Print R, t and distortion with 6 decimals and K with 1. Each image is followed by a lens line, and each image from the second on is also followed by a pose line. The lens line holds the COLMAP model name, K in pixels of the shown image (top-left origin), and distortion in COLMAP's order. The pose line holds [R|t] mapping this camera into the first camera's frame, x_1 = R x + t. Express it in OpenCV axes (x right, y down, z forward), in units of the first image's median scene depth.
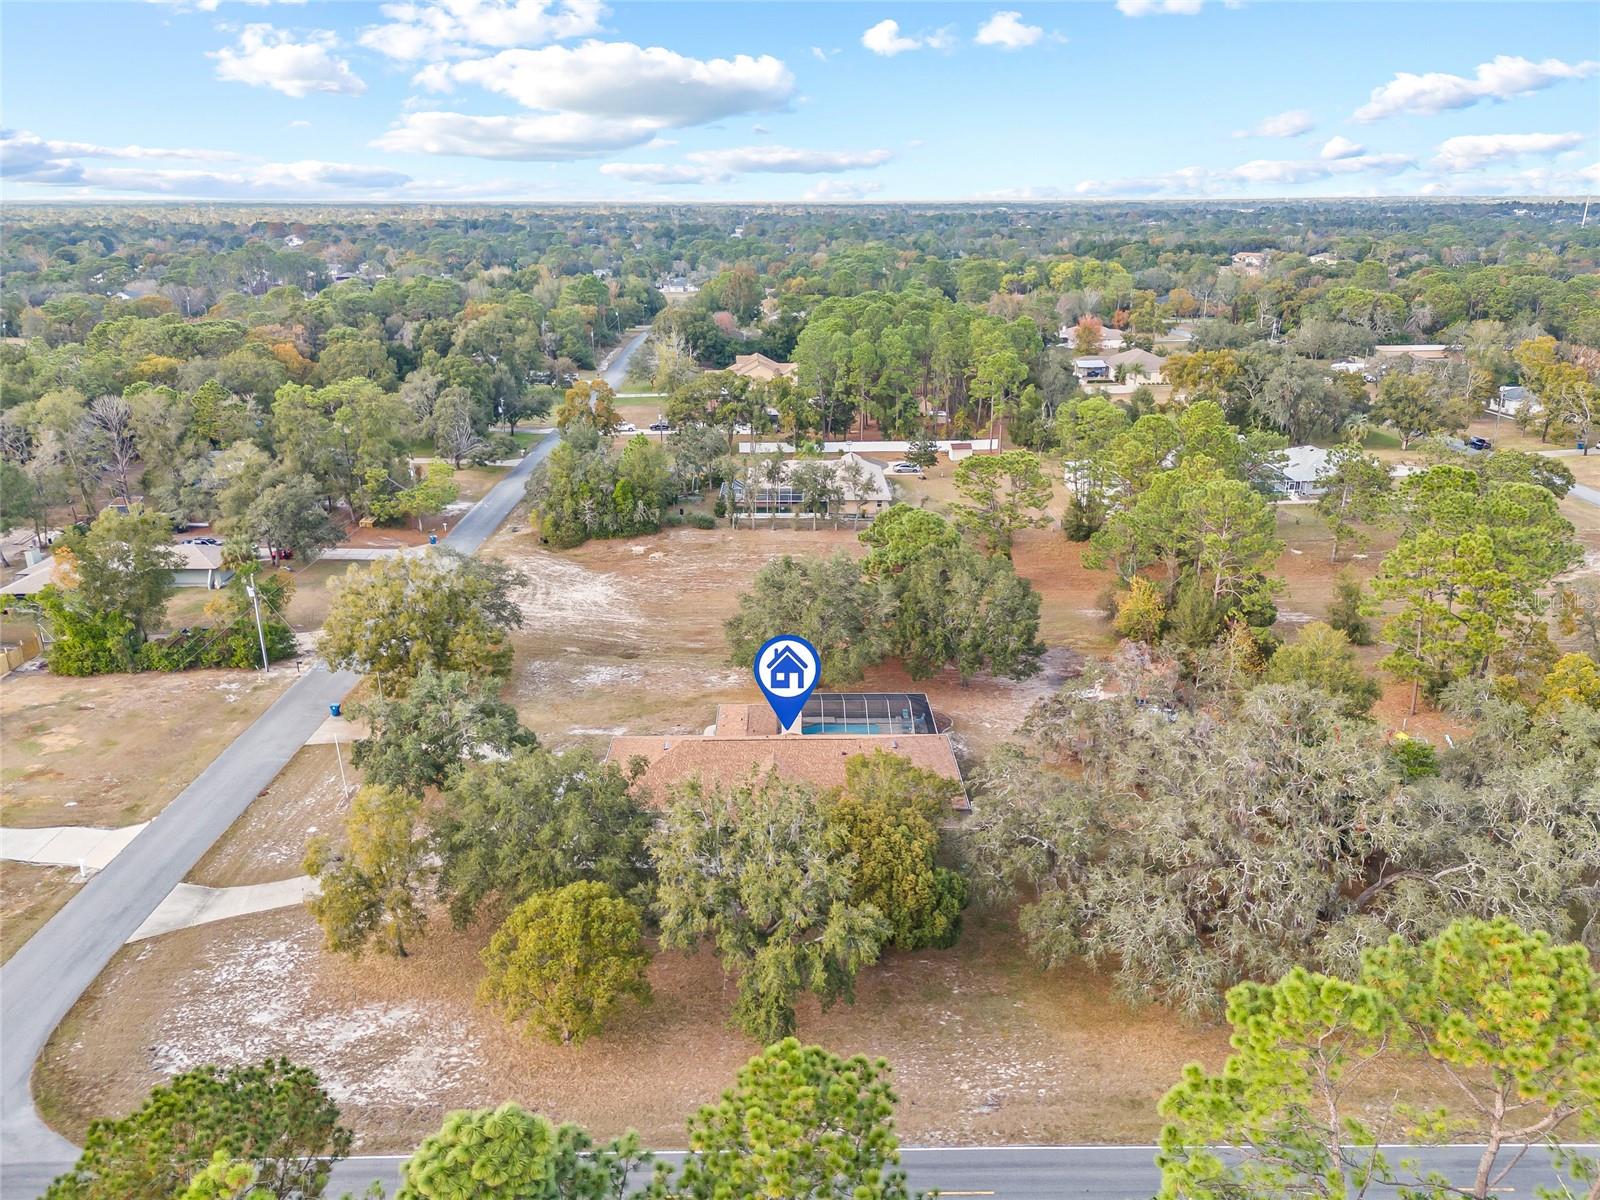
lens RADIAL K [[1196.5, 0, 803.4], [0, 1196.5, 635.2], [0, 0, 1]] dist [0.061593, -0.052384]
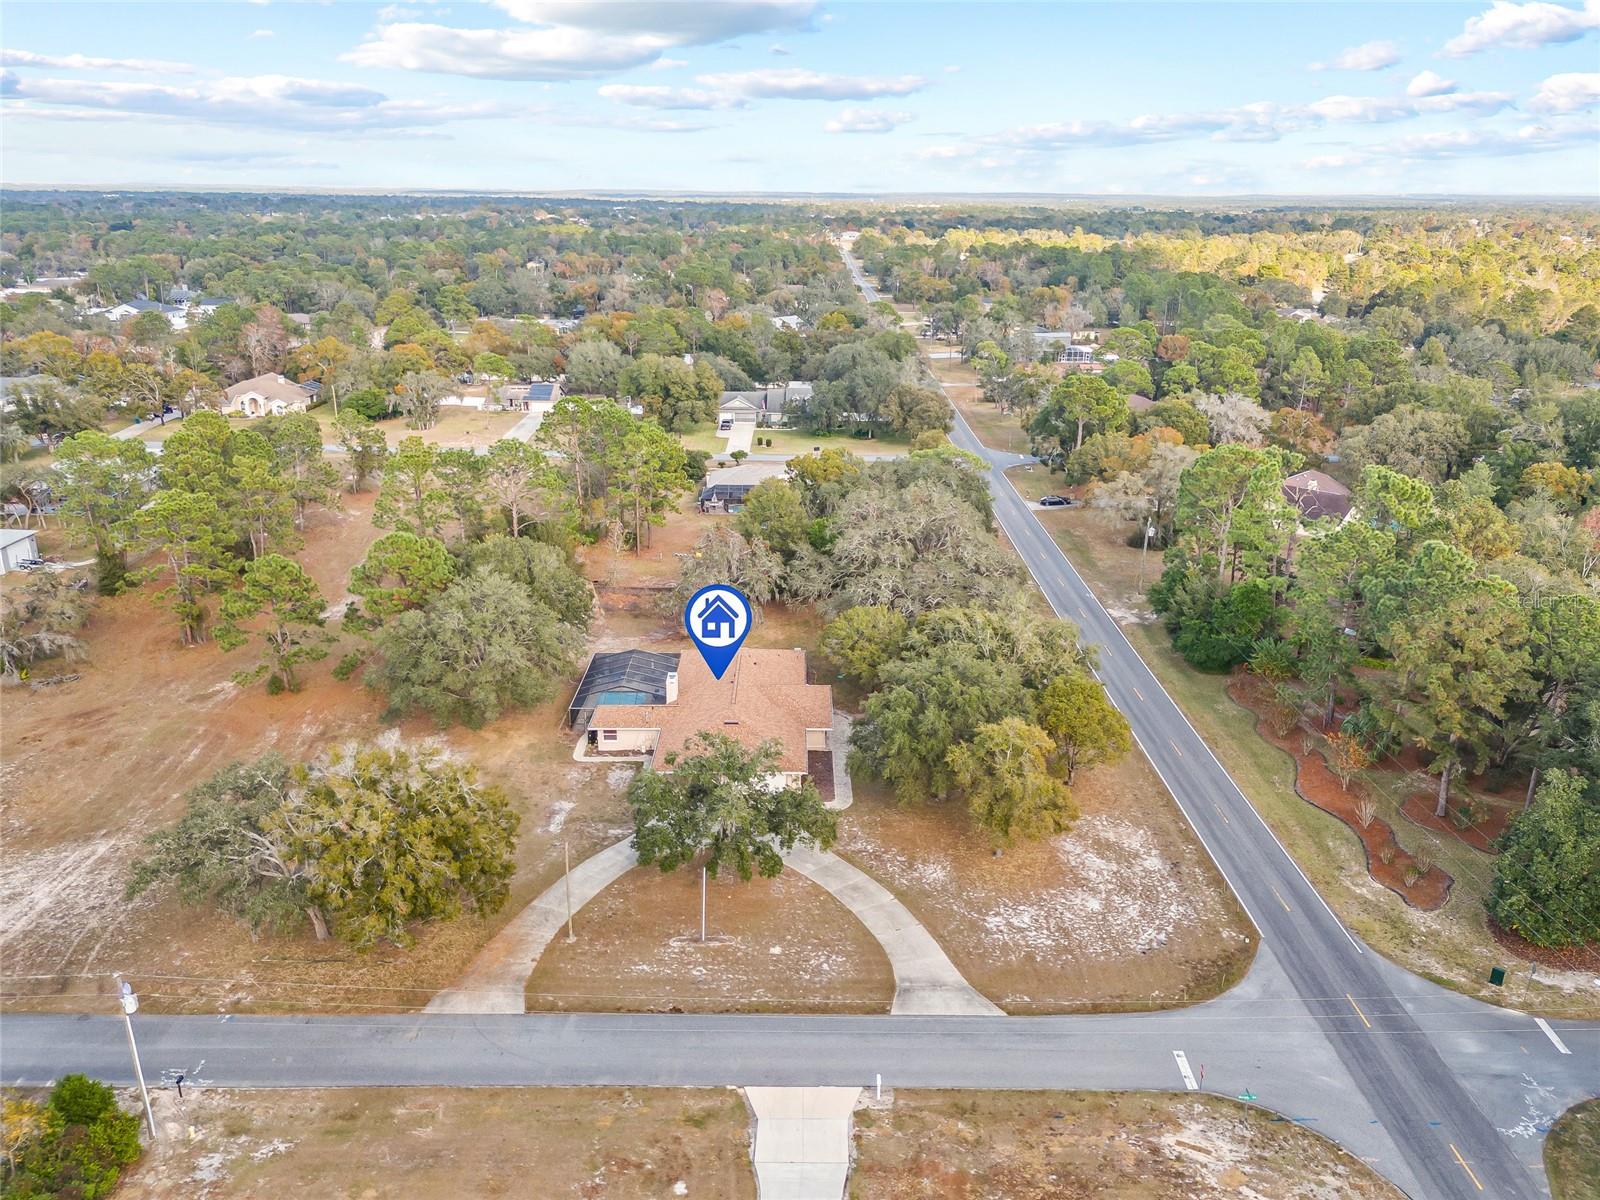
lens RADIAL K [[1196.5, 0, 803.4], [0, 1196.5, 635.2], [0, 0, 1]] dist [0.061593, -0.052384]
pose [[0.009448, -0.343786, 0.939000, -1.472360], [0.334330, 0.886087, 0.321049, -0.406271], [-0.942409, 0.310903, 0.123310, 1.024913]]
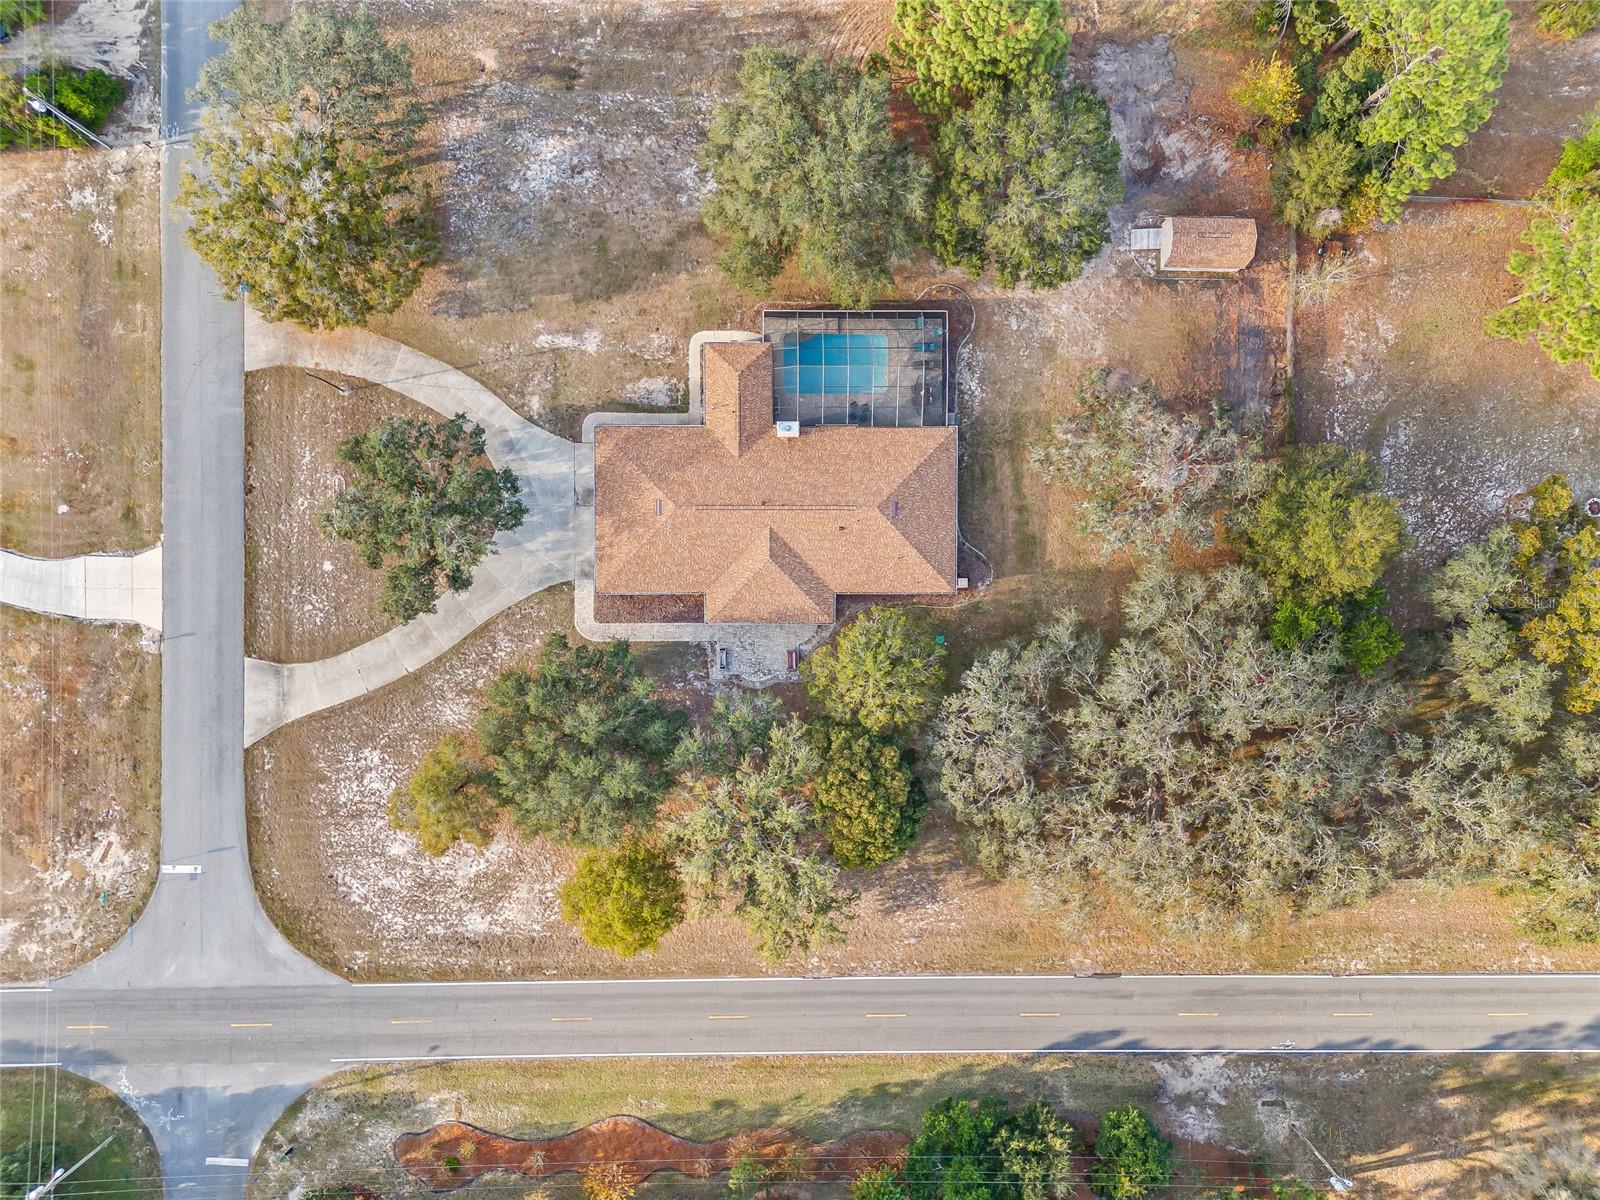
lens RADIAL K [[1186.0, 0, 800.0], [0, 1186.0, 600.0], [0, 0, 1]] dist [0.068210, -0.061755]
pose [[0.999807, 0.011631, 0.015805, -0.017430], [-0.018803, 0.337339, 0.941195, -1.038430], [0.005616, -0.941311, 0.337493, 0.799258]]
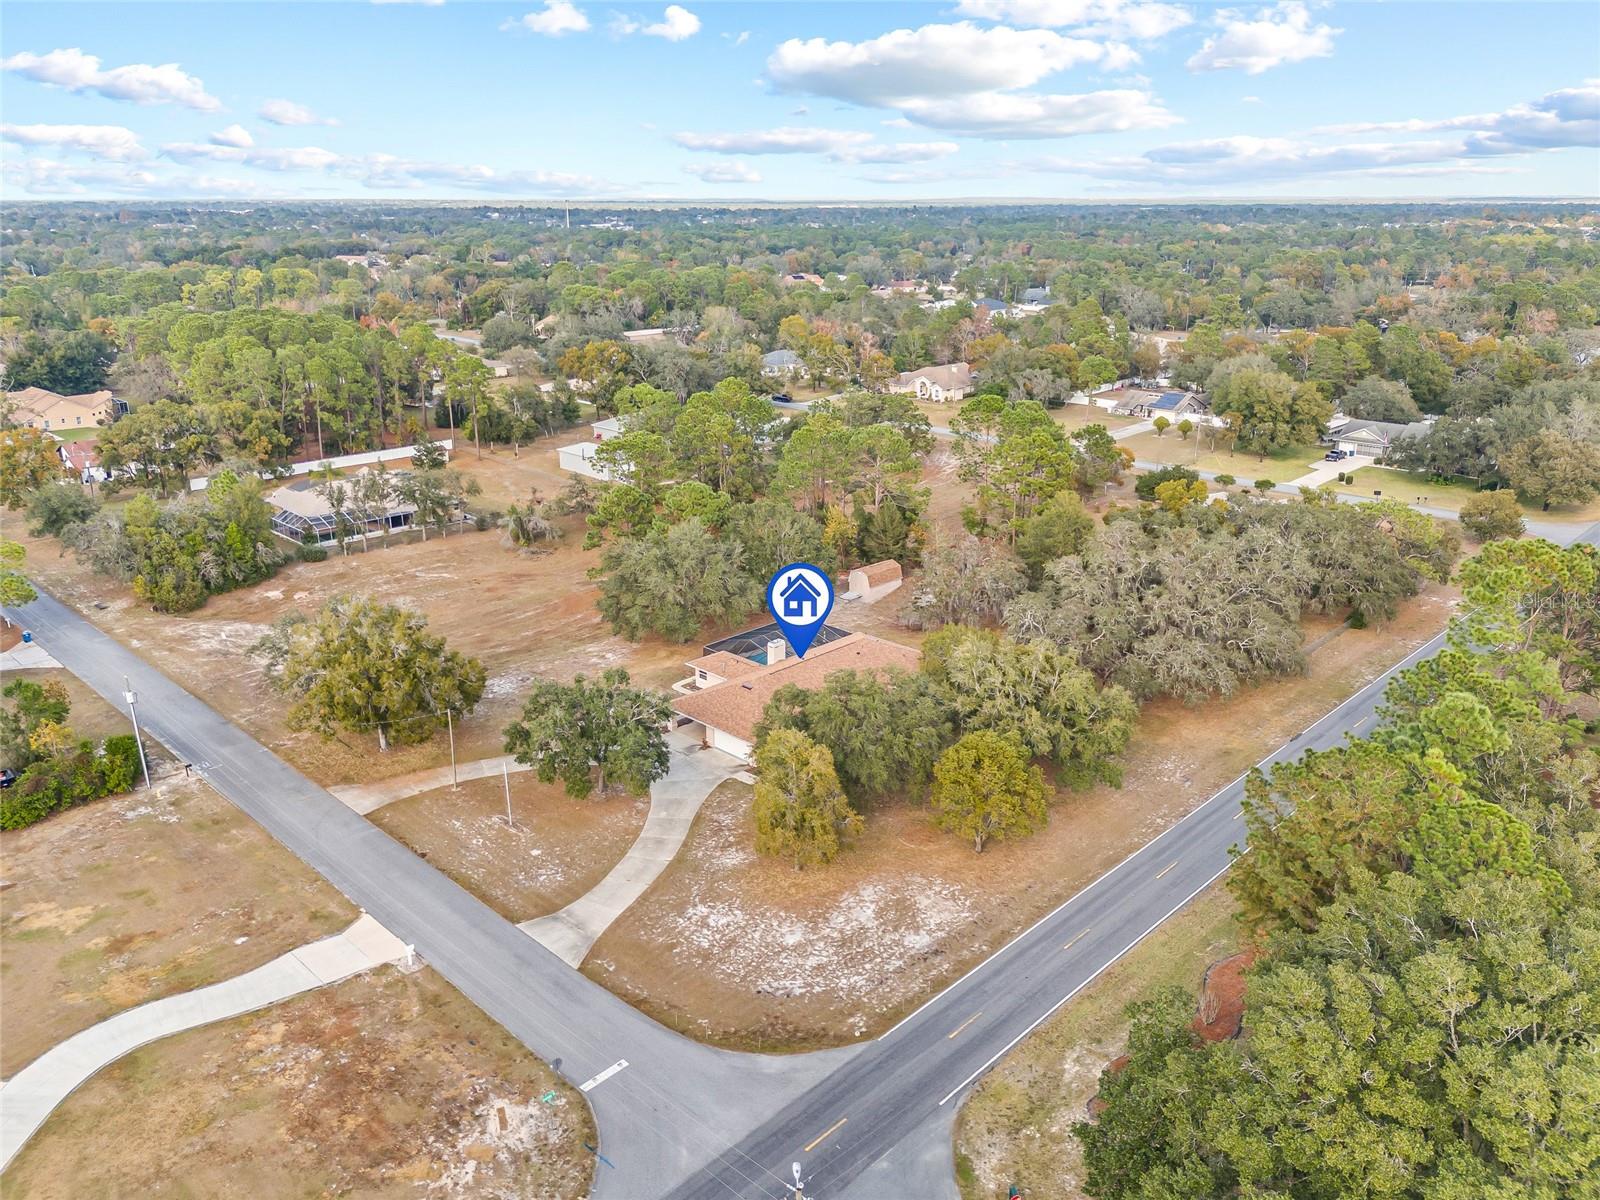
lens RADIAL K [[1195.9, 0, 800.0], [0, 1195.9, 600.0], [0, 0, 1]] dist [0.093263, -0.139955]
pose [[0.708342, -0.222341, 0.669938, -1.127778], [0.240625, 0.968307, 0.066945, -0.075381], [-0.663590, 0.113784, 0.739393, 0.098442]]
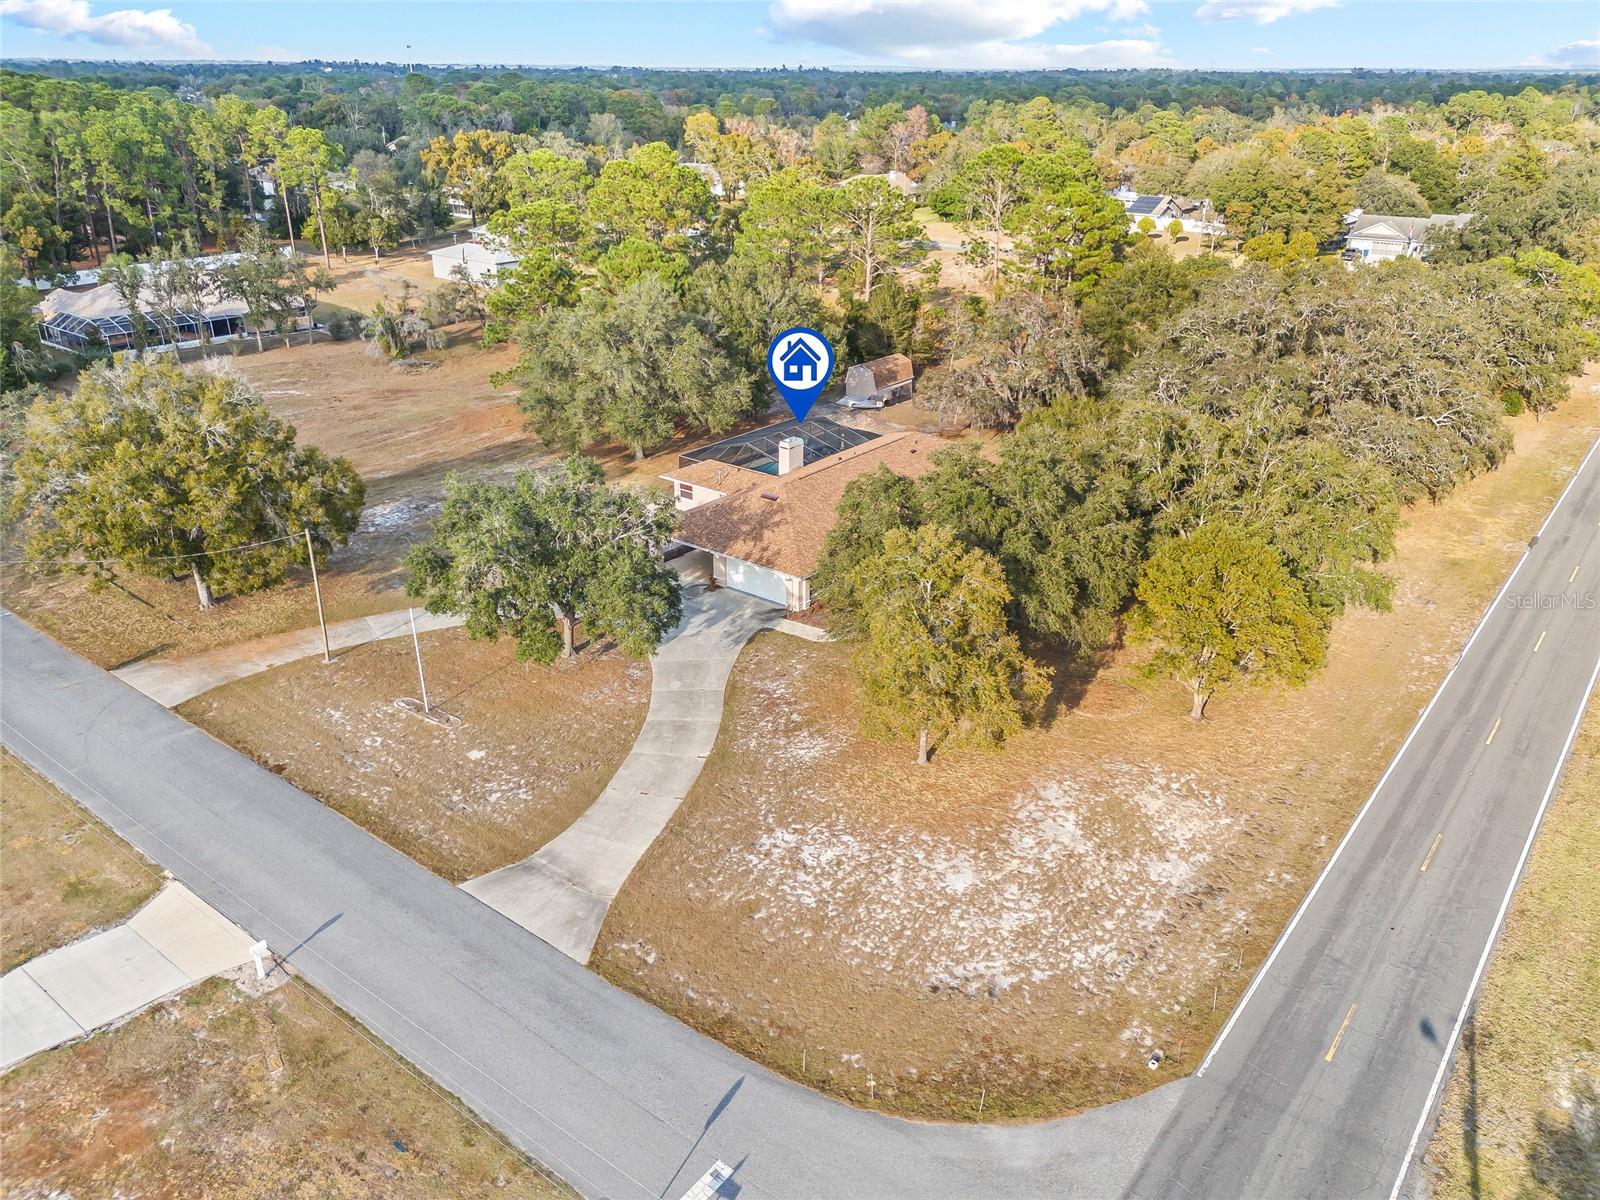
lens RADIAL K [[1186.0, 0, 800.0], [0, 1186.0, 600.0], [0, 0, 1]] dist [0.068210, -0.061755]
pose [[0.626743, -0.310361, 0.714751, -0.905955], [0.259713, 0.948011, 0.183913, 0.025729], [-0.734672, 0.070364, 0.674764, 0.602870]]
